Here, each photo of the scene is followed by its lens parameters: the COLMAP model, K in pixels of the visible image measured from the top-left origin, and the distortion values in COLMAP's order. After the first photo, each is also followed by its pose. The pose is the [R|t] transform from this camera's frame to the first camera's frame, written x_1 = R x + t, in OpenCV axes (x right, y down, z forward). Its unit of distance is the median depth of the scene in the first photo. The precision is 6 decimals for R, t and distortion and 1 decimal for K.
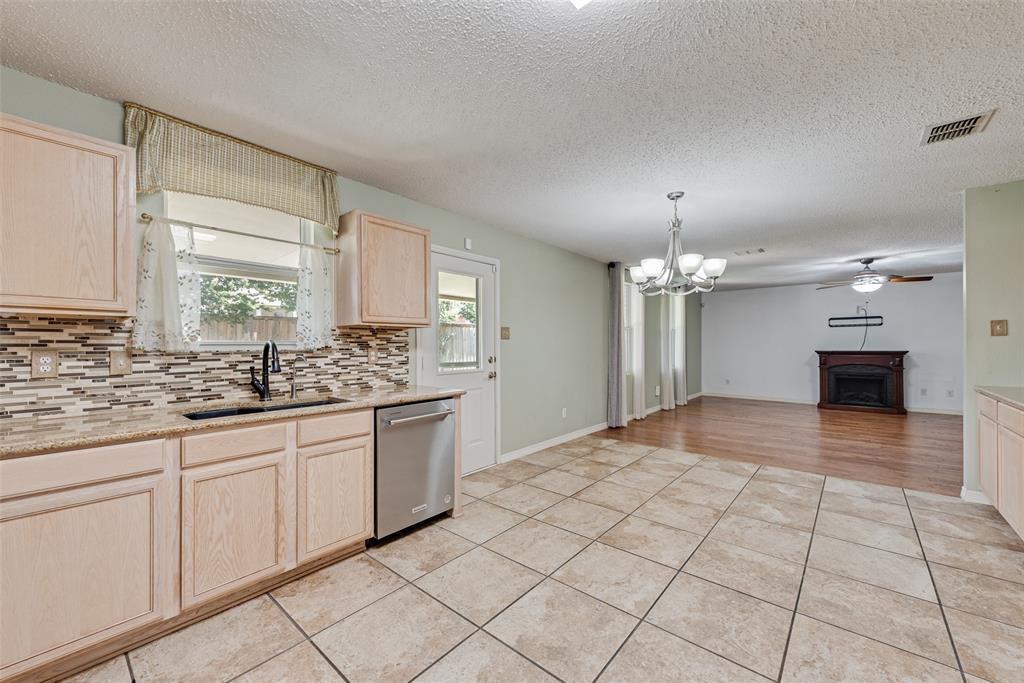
lens RADIAL K [[399.0, 0, 506.2], [0, 399.0, 342.3], [0, 0, 1]] dist [0.007817, -0.003059]
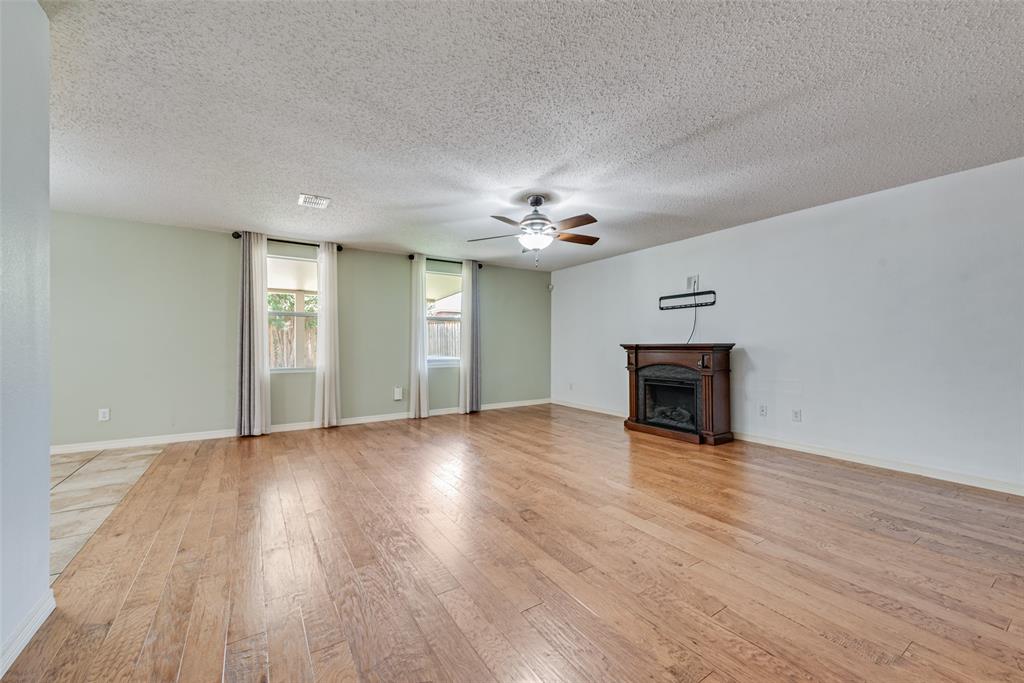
lens RADIAL K [[399.0, 0, 510.4], [0, 399.0, 340.2], [0, 0, 1]] dist [0.007817, -0.003059]
pose [[0.959506, -0.003282, -0.281669, 1.983444], [0.001474, 0.999977, -0.006632, 0.045252], [0.281685, 0.005948, 0.959489, 0.712782]]
